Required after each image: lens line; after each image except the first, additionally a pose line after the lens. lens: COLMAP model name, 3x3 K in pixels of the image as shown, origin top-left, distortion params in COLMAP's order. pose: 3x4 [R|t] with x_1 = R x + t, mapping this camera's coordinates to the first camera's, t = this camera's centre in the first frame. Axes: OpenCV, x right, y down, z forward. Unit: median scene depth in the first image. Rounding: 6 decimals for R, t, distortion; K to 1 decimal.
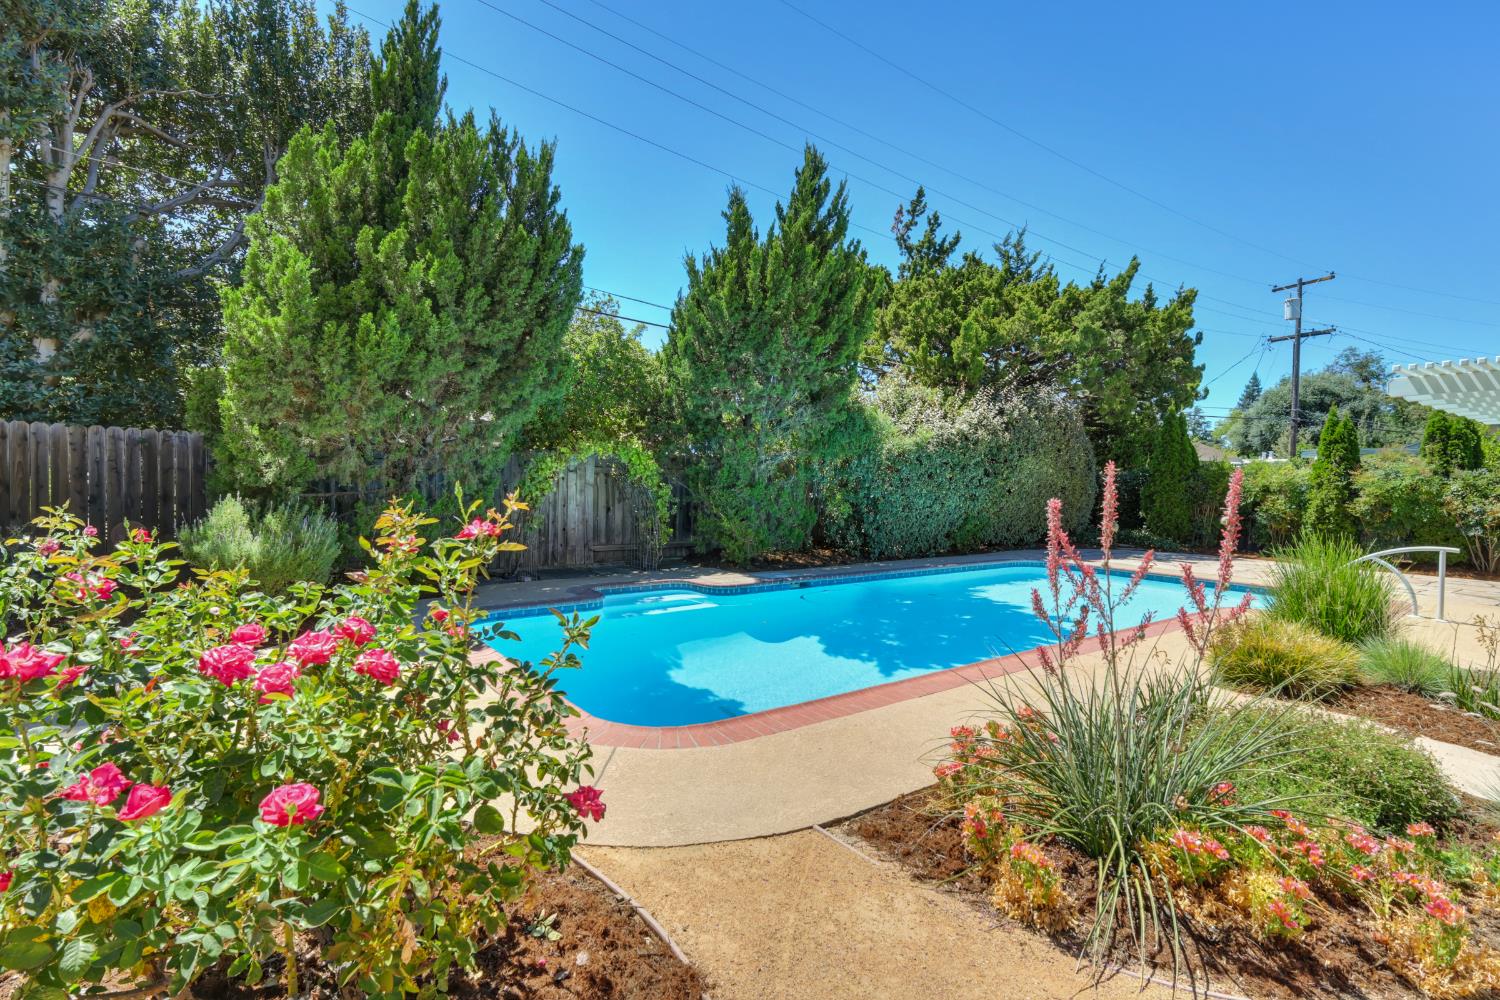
lens RADIAL K [[720.0, 0, 748.5], [0, 720.0, 495.9], [0, 0, 1]] dist [0.000840, 0.000077]
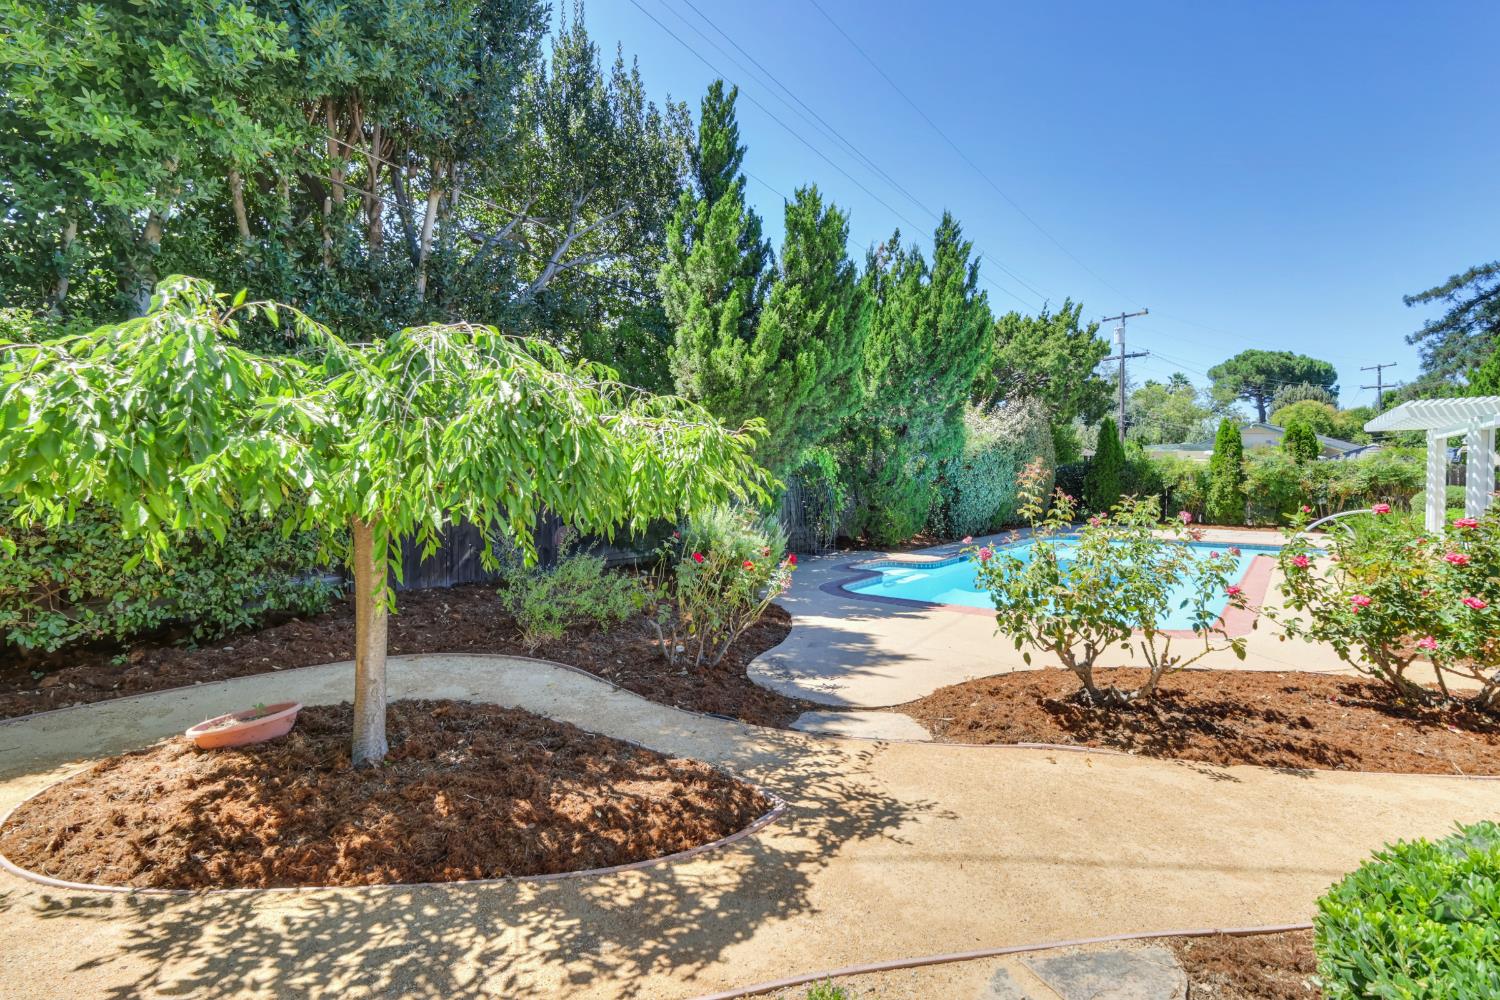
lens RADIAL K [[702.9, 0, 753.5], [0, 702.9, 497.8], [0, 0, 1]] dist [-0.003480, -0.000395]
pose [[0.965756, -0.030666, 0.257632, -0.448982], [0.029130, 0.999528, 0.009777, -0.005706], [-0.257810, -0.001938, 0.966194, -0.086833]]
